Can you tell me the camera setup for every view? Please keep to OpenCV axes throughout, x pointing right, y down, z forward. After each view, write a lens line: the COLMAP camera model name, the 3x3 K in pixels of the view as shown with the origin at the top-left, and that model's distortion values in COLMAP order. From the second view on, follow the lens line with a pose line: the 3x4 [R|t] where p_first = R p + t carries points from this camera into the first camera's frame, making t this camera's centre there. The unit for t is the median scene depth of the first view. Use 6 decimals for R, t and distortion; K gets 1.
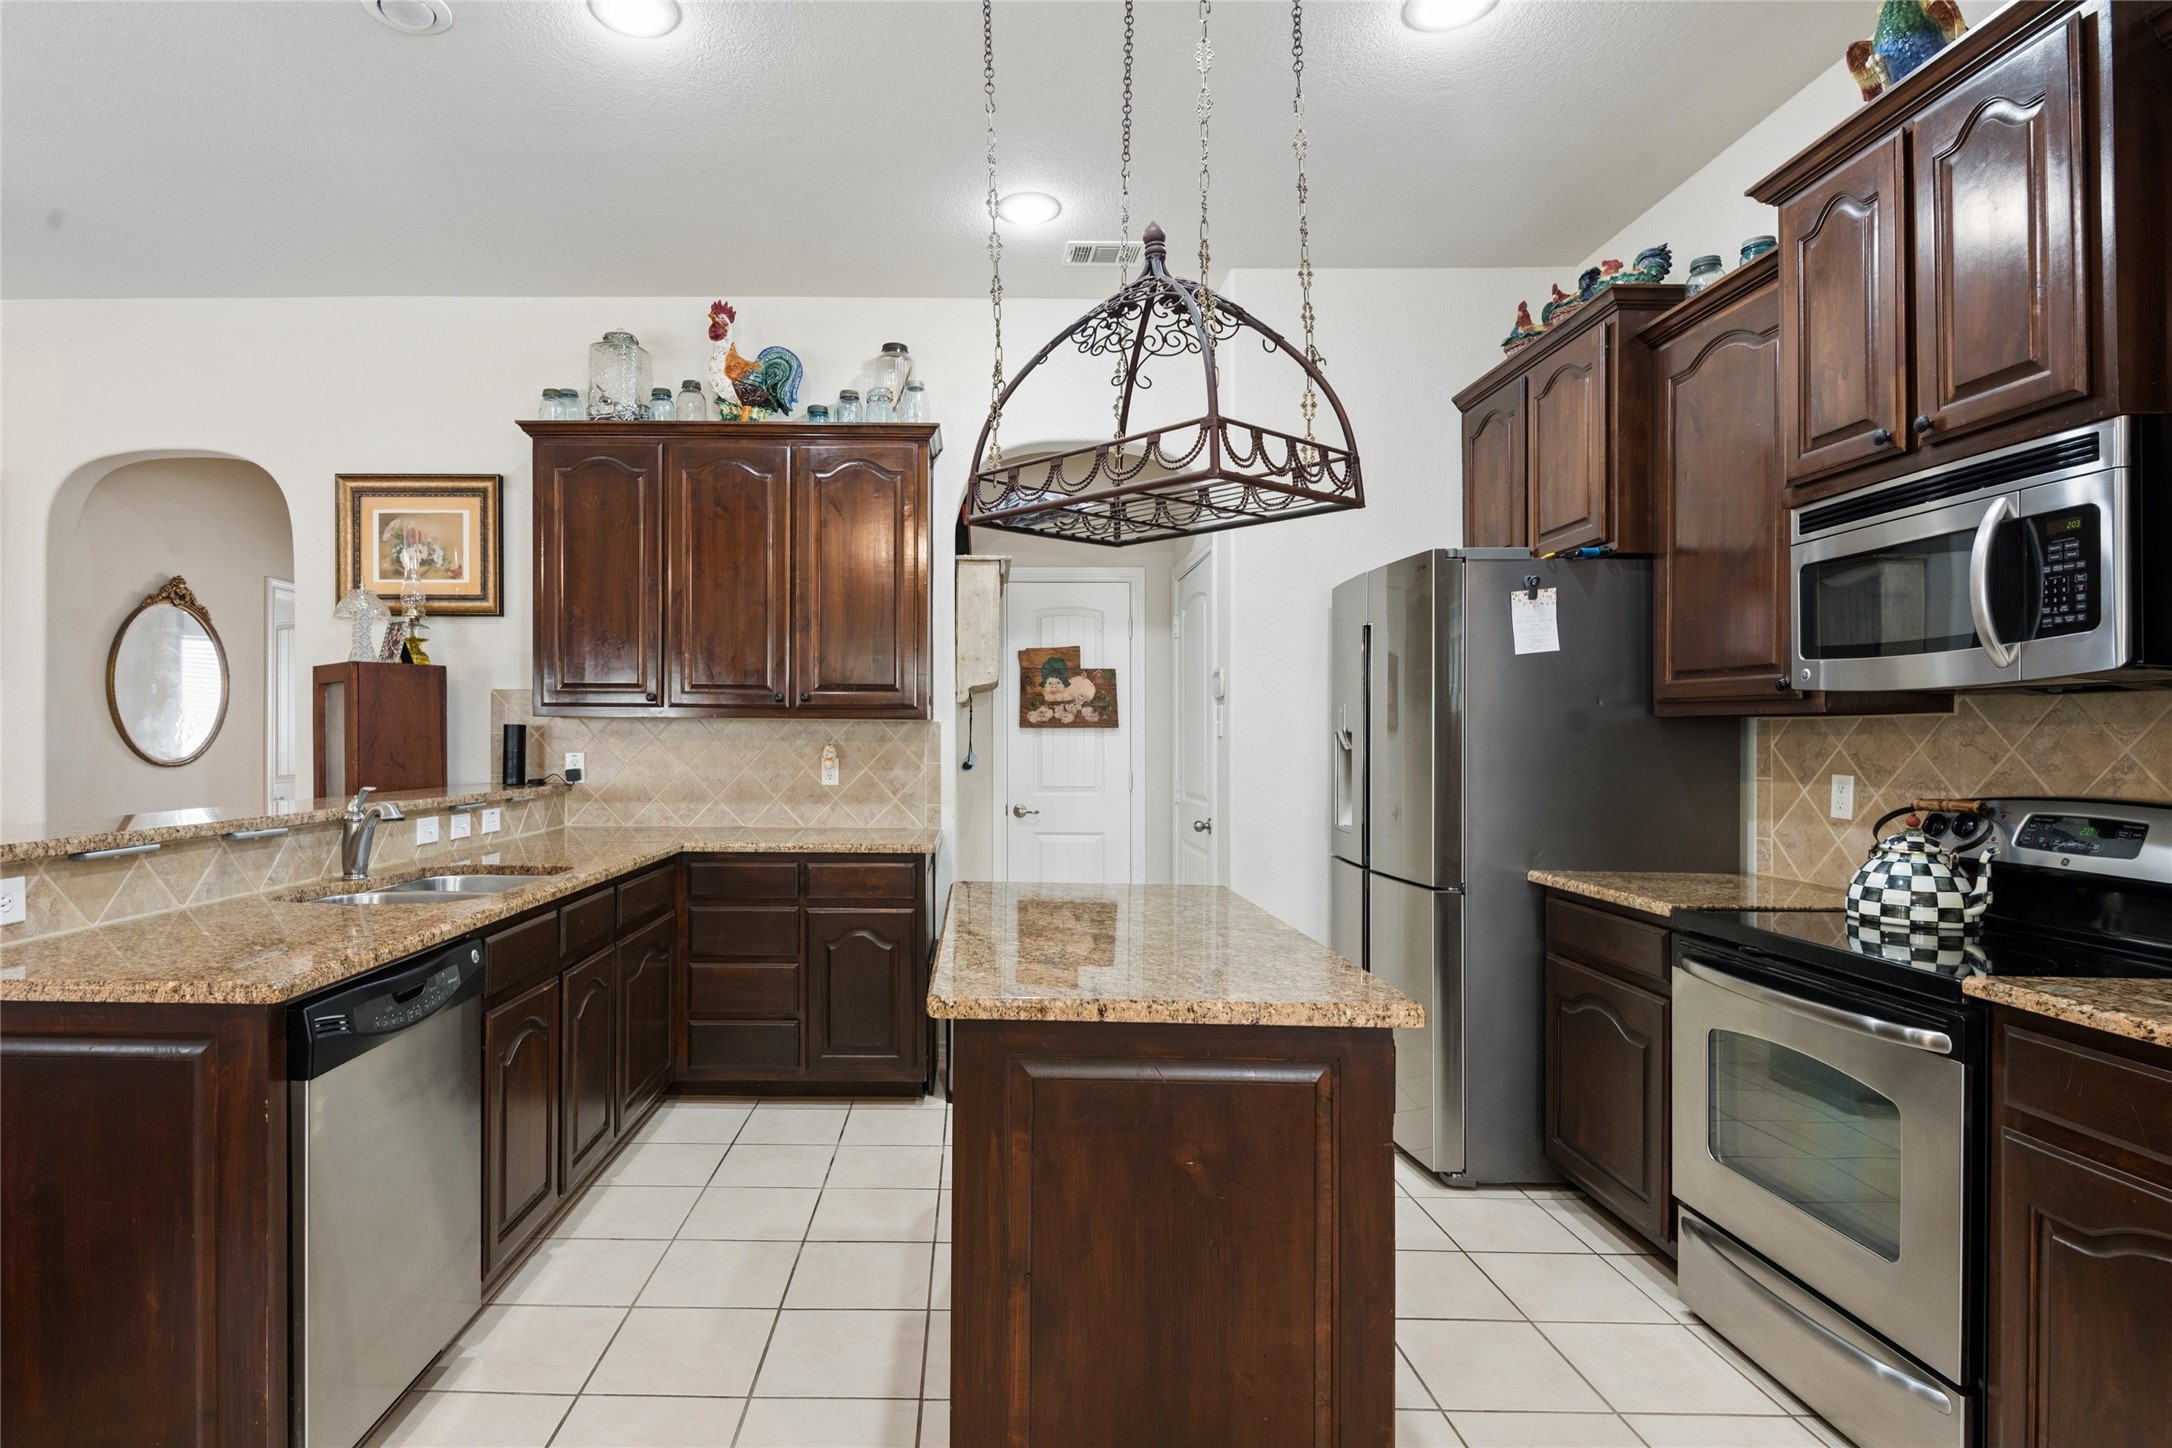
lens RADIAL K [[1205.1, 0, 1086.4], [0, 1205.1, 733.8], [0, 0, 1]] dist [0.006879, -0.005417]
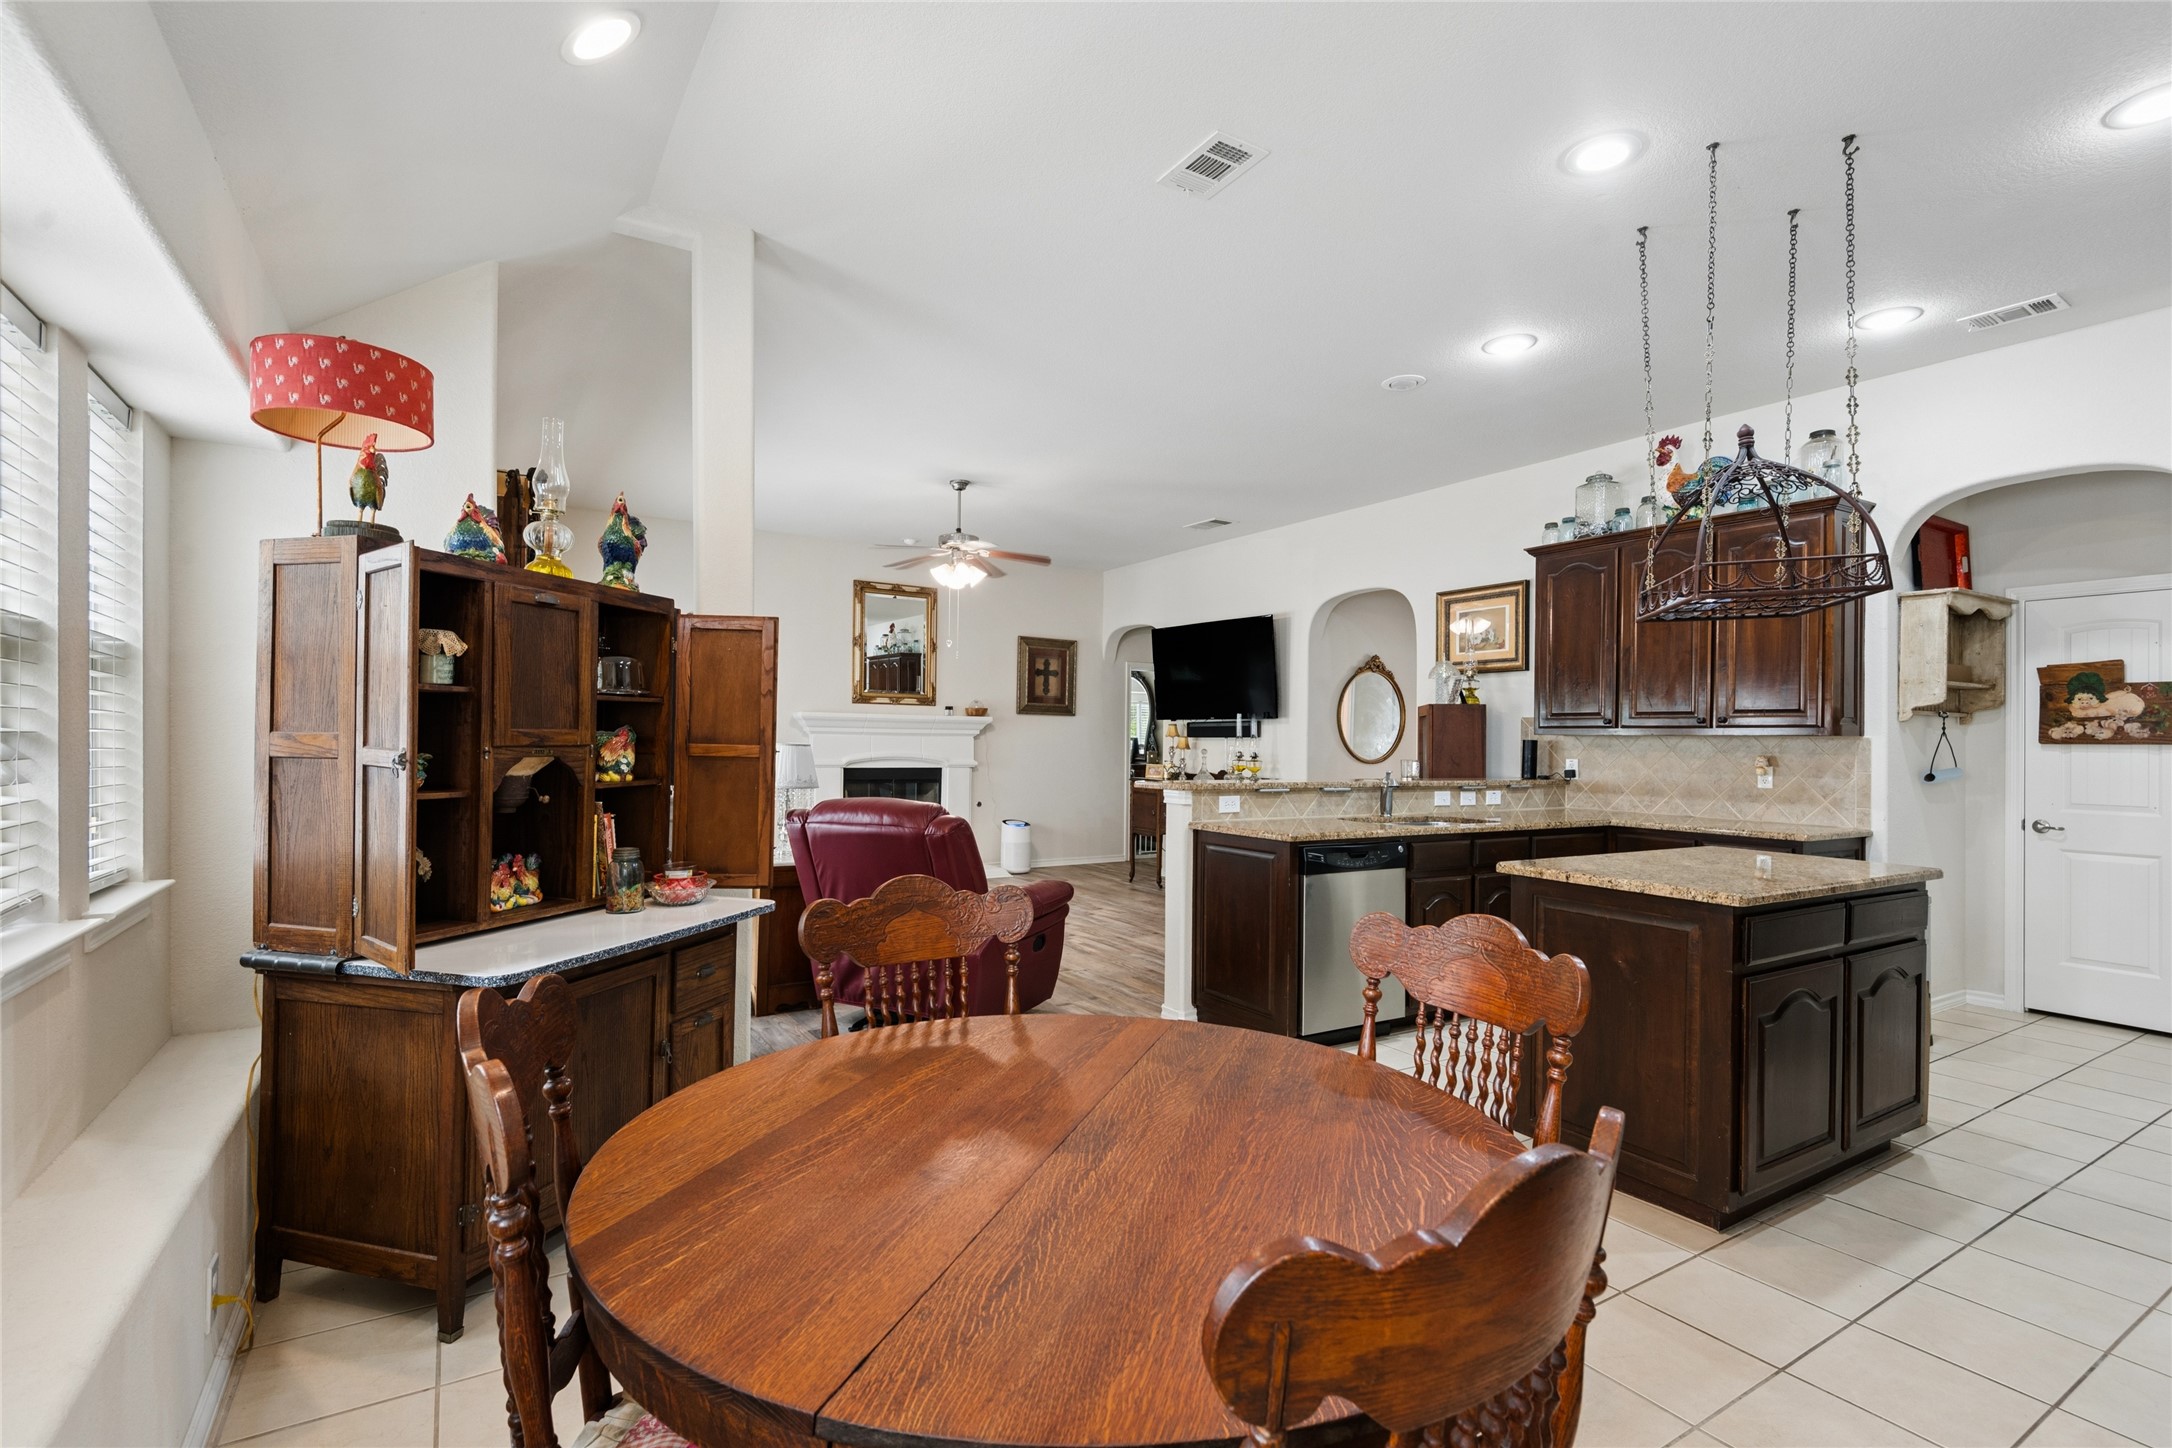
lens RADIAL K [[999.0, 0, 1085.4], [0, 999.0, 737.0], [0, 0, 1]] dist [0.000943, 0.000060]
pose [[0.550319, -0.001312, -0.834953, 0.286098], [-0.007554, 0.999950, -0.006550, 0.001097], [0.834920, 0.009912, 0.550282, -0.188917]]
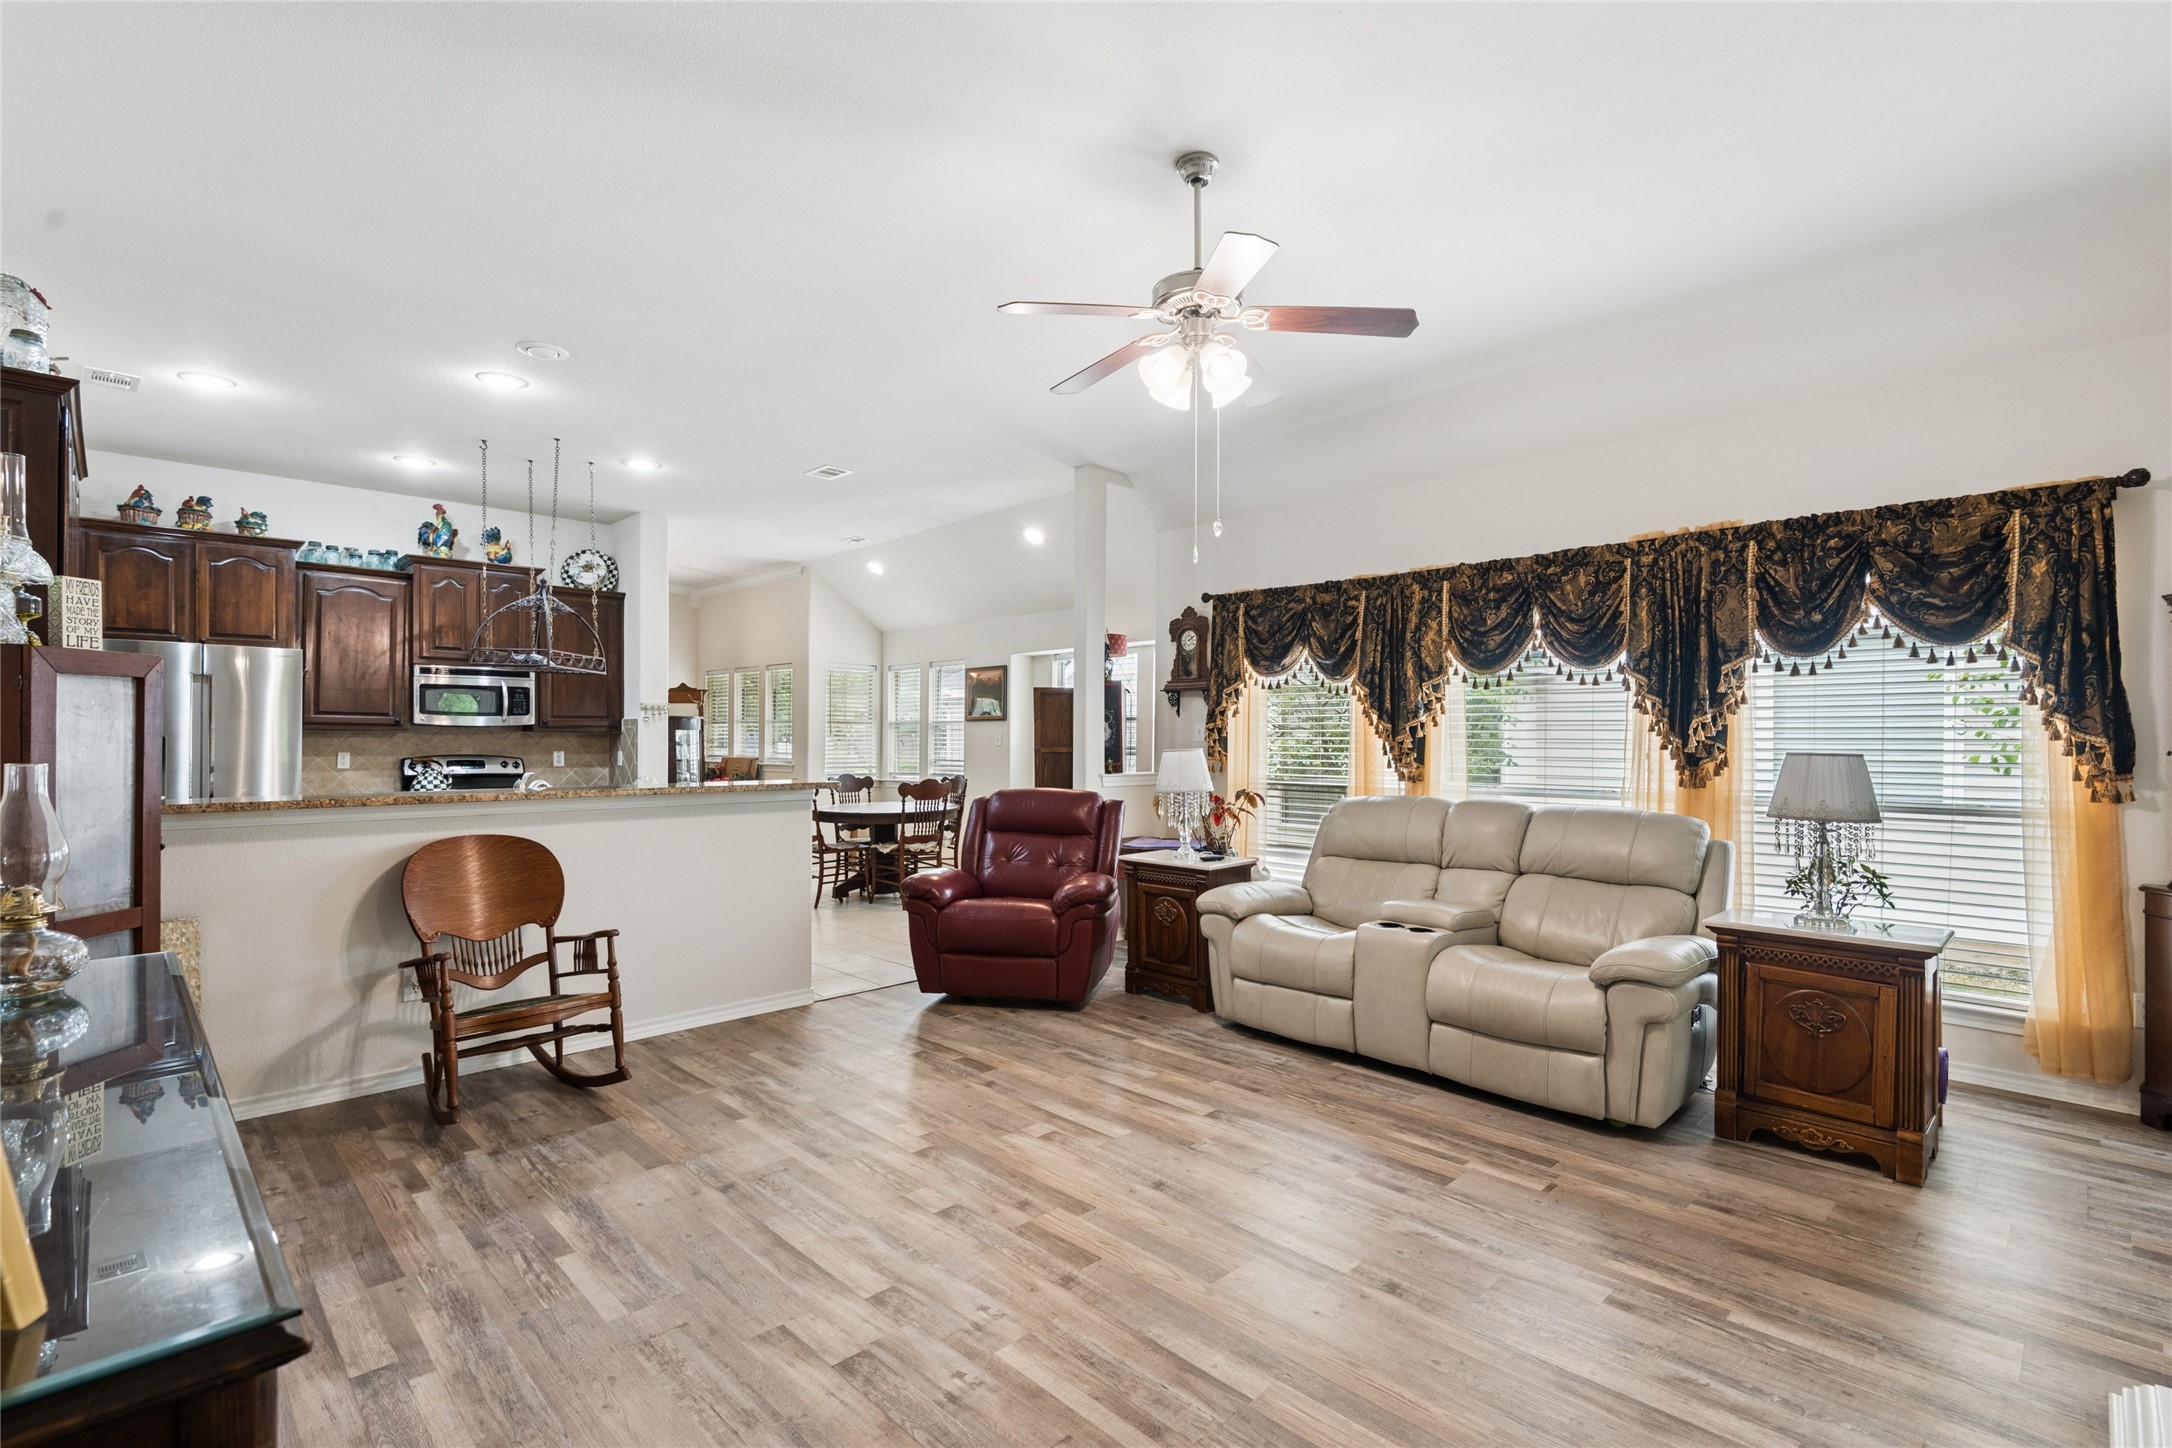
lens RADIAL K [[999.0, 0, 1084.9], [0, 999.0, 734.5], [0, 0, 1]] dist [0.000943, 0.000060]
pose [[-0.724858, -0.001951, 0.688896, -0.749808], [-0.006946, 0.999966, -0.004477, -0.002694], [-0.688863, -0.008030, -0.724847, 0.522084]]
